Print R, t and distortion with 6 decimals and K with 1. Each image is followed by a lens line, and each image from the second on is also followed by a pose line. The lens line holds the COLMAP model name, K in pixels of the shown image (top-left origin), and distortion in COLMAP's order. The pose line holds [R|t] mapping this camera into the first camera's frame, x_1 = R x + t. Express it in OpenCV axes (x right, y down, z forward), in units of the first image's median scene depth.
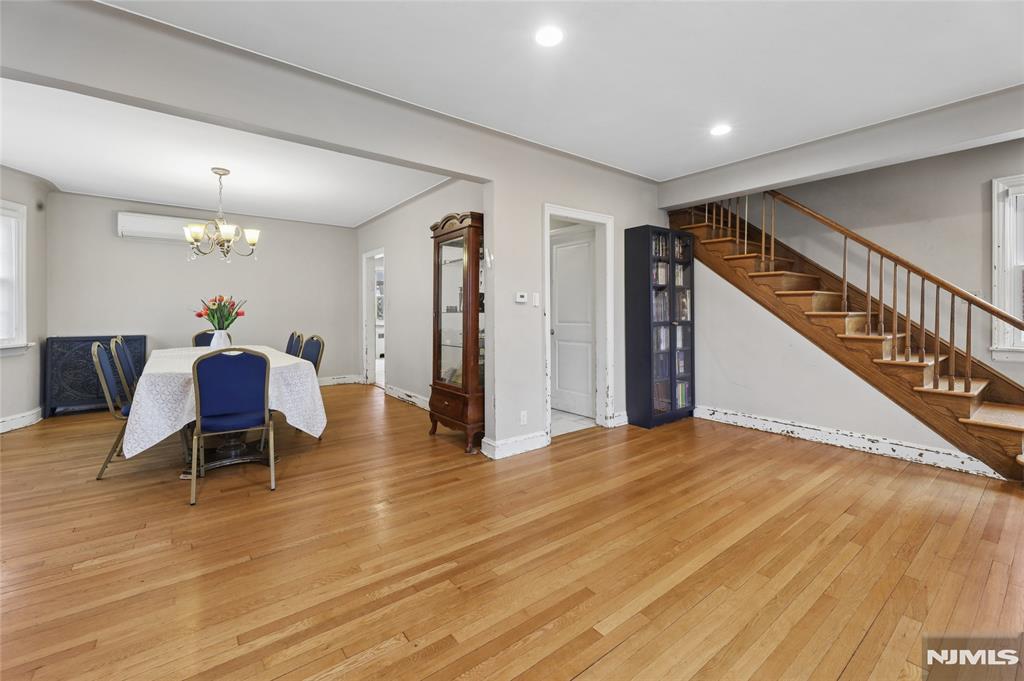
lens RADIAL K [[421.0, 0, 513.6], [0, 421.0, 316.4], [0, 0, 1]] dist [-0.002109, -0.000161]
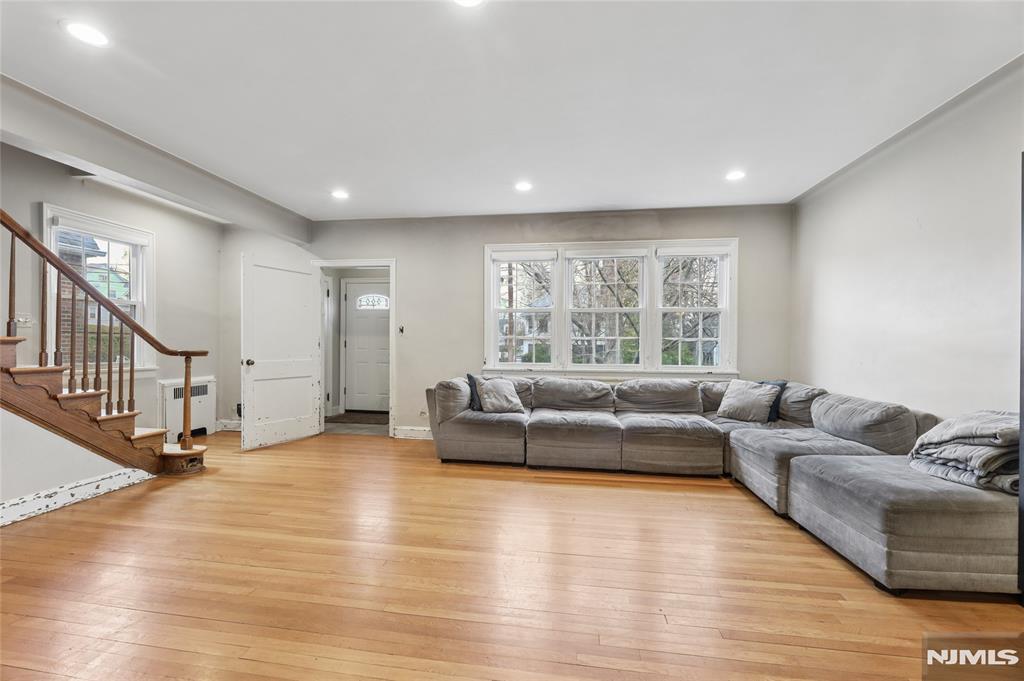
lens RADIAL K [[420.7, 0, 512.0], [0, 420.7, 340.5], [0, 0, 1]] dist [0.001410, 0.000165]
pose [[-0.690527, -0.003218, 0.723300, -0.346258], [-0.003507, 0.999993, 0.001101, -0.007075], [-0.723298, -0.001776, -0.690533, 0.909112]]
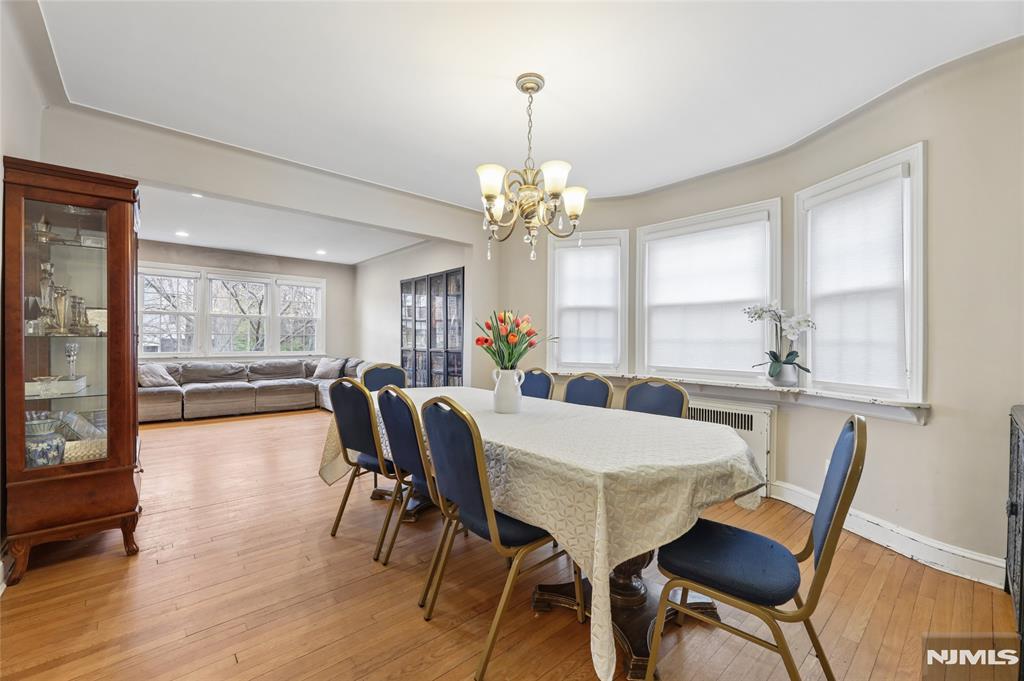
lens RADIAL K [[412.2, 0, 512.0], [0, 412.2, 340.5], [0, 0, 1]] dist [-0.000821, -0.000041]
pose [[-0.998074, -0.008427, -0.061453, -0.747716], [-0.008872, 0.999936, 0.006976, -0.011311], [0.061391, 0.007508, -0.998086, 1.781867]]
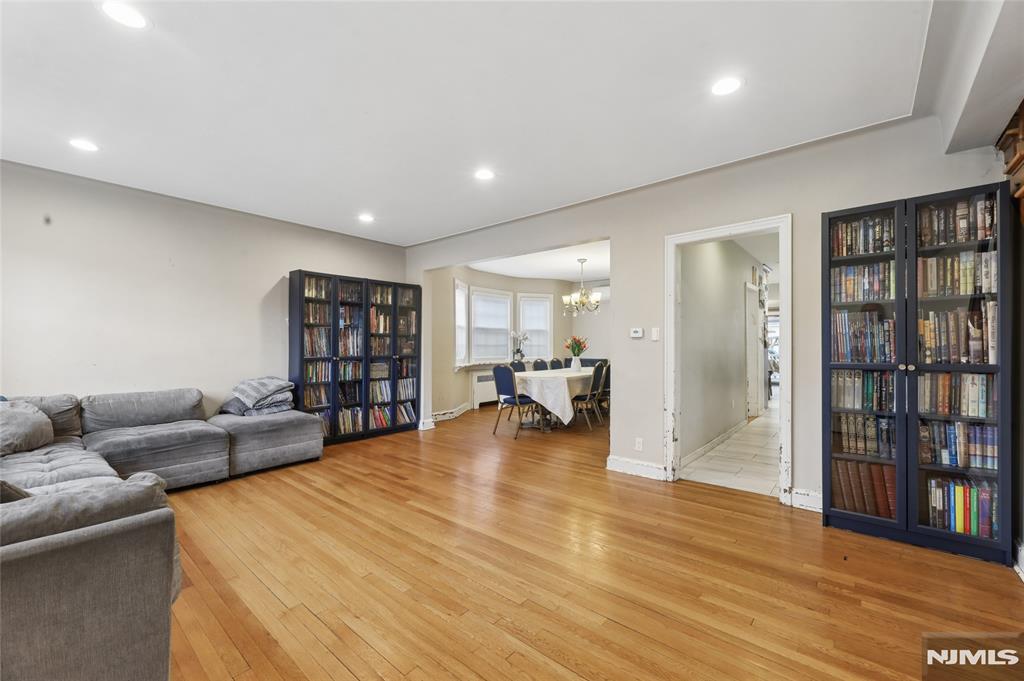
lens RADIAL K [[420.7, 0, 512.0], [0, 420.7, 340.5], [0, 0, 1]] dist [0.001410, 0.000165]
pose [[0.203759, -0.010655, -0.978963, 1.025347], [-0.005814, 0.999910, -0.012093, -0.009716], [0.979004, 0.008156, 0.203678, 0.466212]]
